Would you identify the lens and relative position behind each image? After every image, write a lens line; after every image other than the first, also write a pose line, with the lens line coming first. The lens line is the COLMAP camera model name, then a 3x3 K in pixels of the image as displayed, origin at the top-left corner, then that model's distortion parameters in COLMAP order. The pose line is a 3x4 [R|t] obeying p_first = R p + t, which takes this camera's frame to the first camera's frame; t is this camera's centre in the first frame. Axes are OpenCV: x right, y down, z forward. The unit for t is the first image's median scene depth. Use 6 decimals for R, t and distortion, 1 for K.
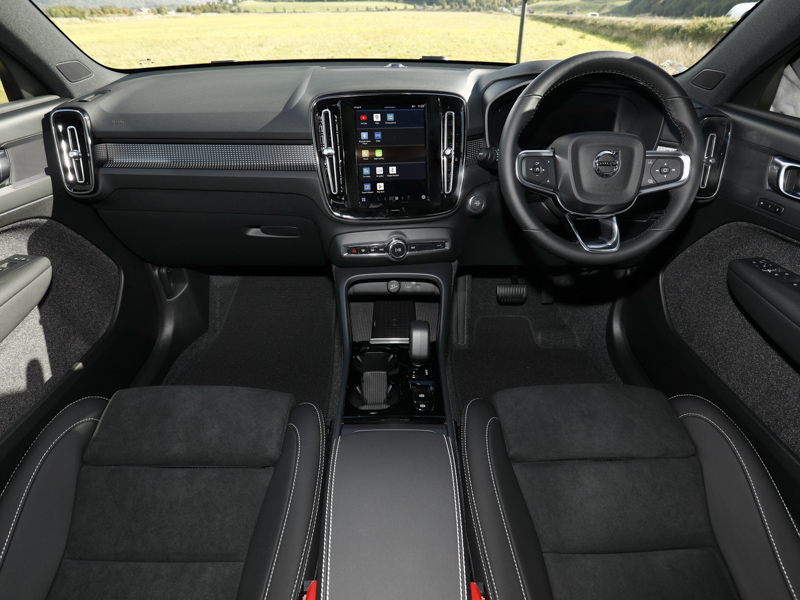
lens RADIAL K [[385.5, 0, 400.3], [0, 385.5, 283.1], [0, 0, 1]] dist [-0.046912, 0.000428]
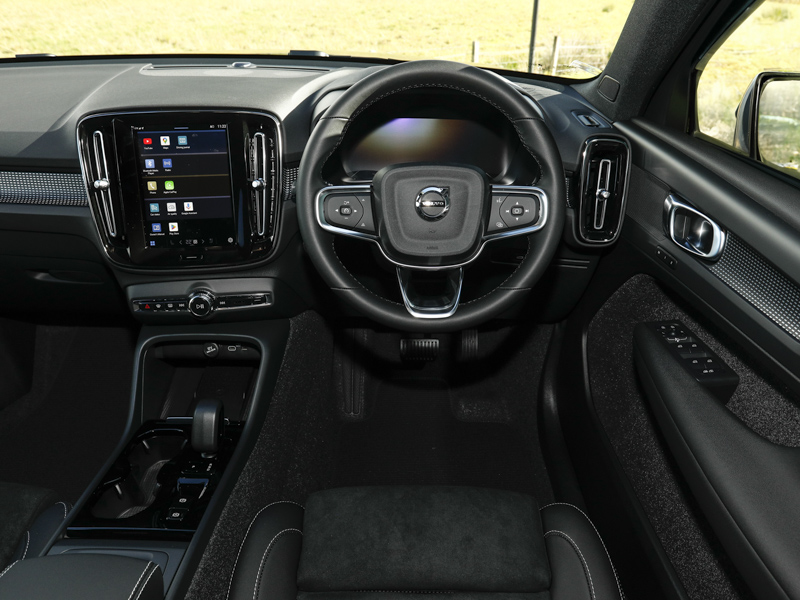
lens RADIAL K [[496.3, 0, 400.0], [0, 496.3, 300.0], [0, 0, 1]] dist [-0.031818, 0.002350]
pose [[0.999953, 0.009602, 0.001107, 0.424053], [-0.009567, 0.999563, -0.027982, -0.079570], [-0.001375, 0.027971, 0.999608, -0.007808]]
